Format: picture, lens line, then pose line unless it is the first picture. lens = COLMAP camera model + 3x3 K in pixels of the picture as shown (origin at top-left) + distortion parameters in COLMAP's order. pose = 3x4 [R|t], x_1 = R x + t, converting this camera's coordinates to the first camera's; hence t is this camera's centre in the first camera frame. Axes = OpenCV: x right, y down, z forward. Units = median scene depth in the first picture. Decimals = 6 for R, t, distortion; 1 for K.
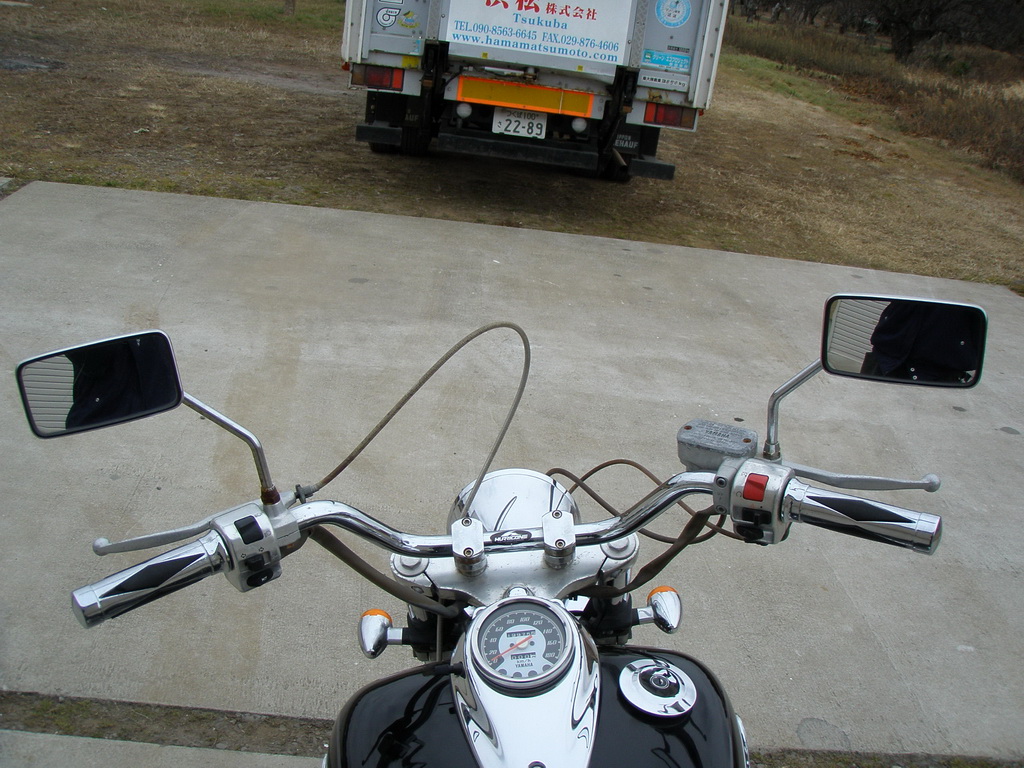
lens RADIAL K [[1140.8, 0, 507.5], [0, 1140.8, 400.0], [0, 0, 1]] dist [-0.208342, 0.202164]
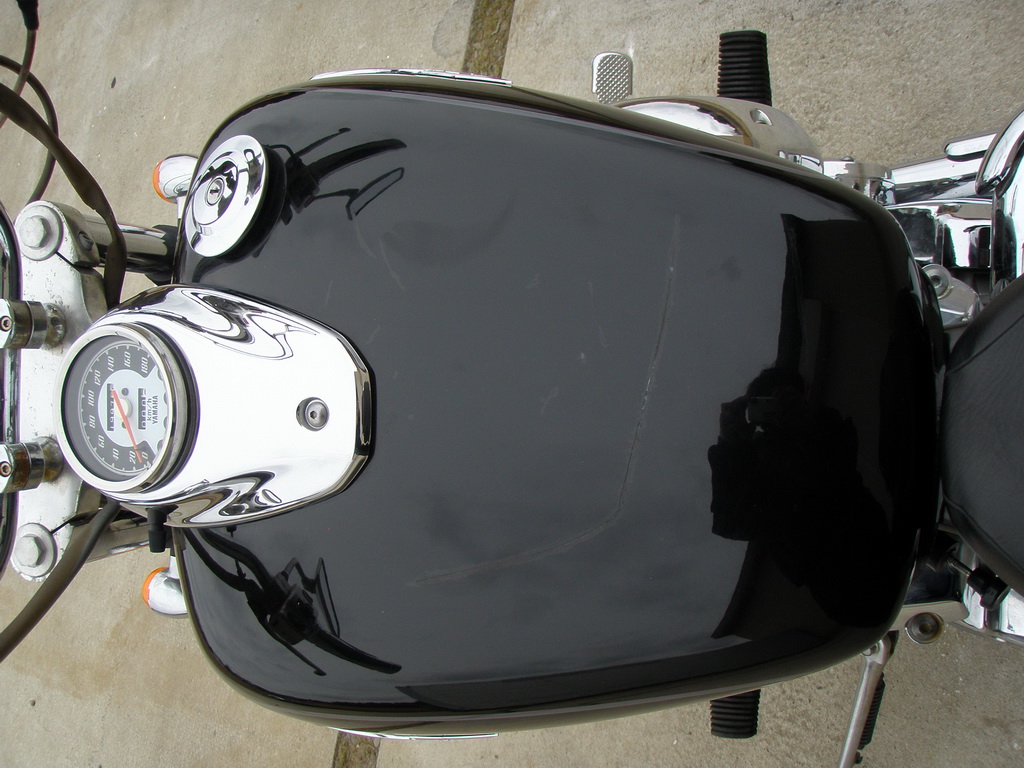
lens RADIAL K [[1140.8, 0, 507.5], [0, 1140.8, 400.0], [0, 0, 1]] dist [-0.208342, 0.202164]
pose [[0.113302, -0.993372, -0.019339, 0.008959], [0.941614, 0.101147, 0.321142, 0.037071], [-0.317058, -0.054596, 0.946834, 0.062453]]
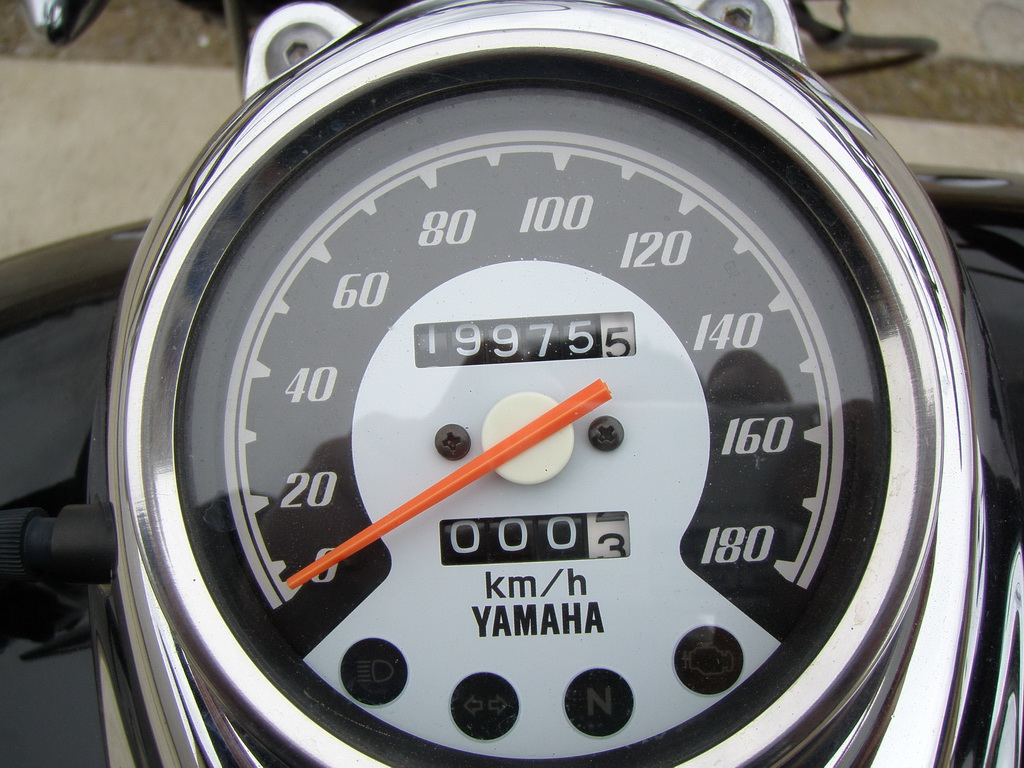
lens RADIAL K [[1140.8, 0, 507.5], [0, 1140.8, 400.0], [0, 0, 1]] dist [-0.208342, 0.202164]
pose [[0.999716, 0.023820, -0.001076, 0.001798], [-0.017128, 0.748765, 0.662614, 0.021484], [0.016589, -0.662408, 0.748960, 0.154642]]
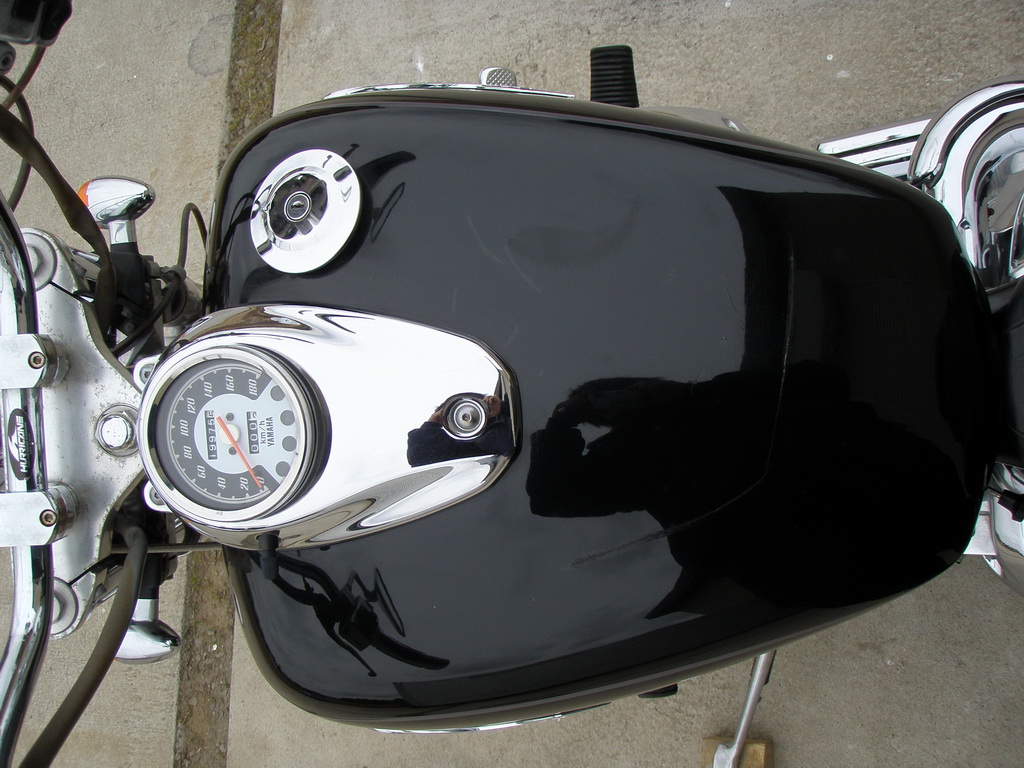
lens RADIAL K [[1140.8, 0, 507.5], [0, 1140.8, 400.0], [0, 0, 1]] dist [-0.208342, 0.202164]
pose [[0.018986, -0.999737, 0.012825, 0.004417], [0.803722, 0.022891, 0.594565, -0.002870], [-0.594703, -0.000981, 0.803945, 0.075973]]
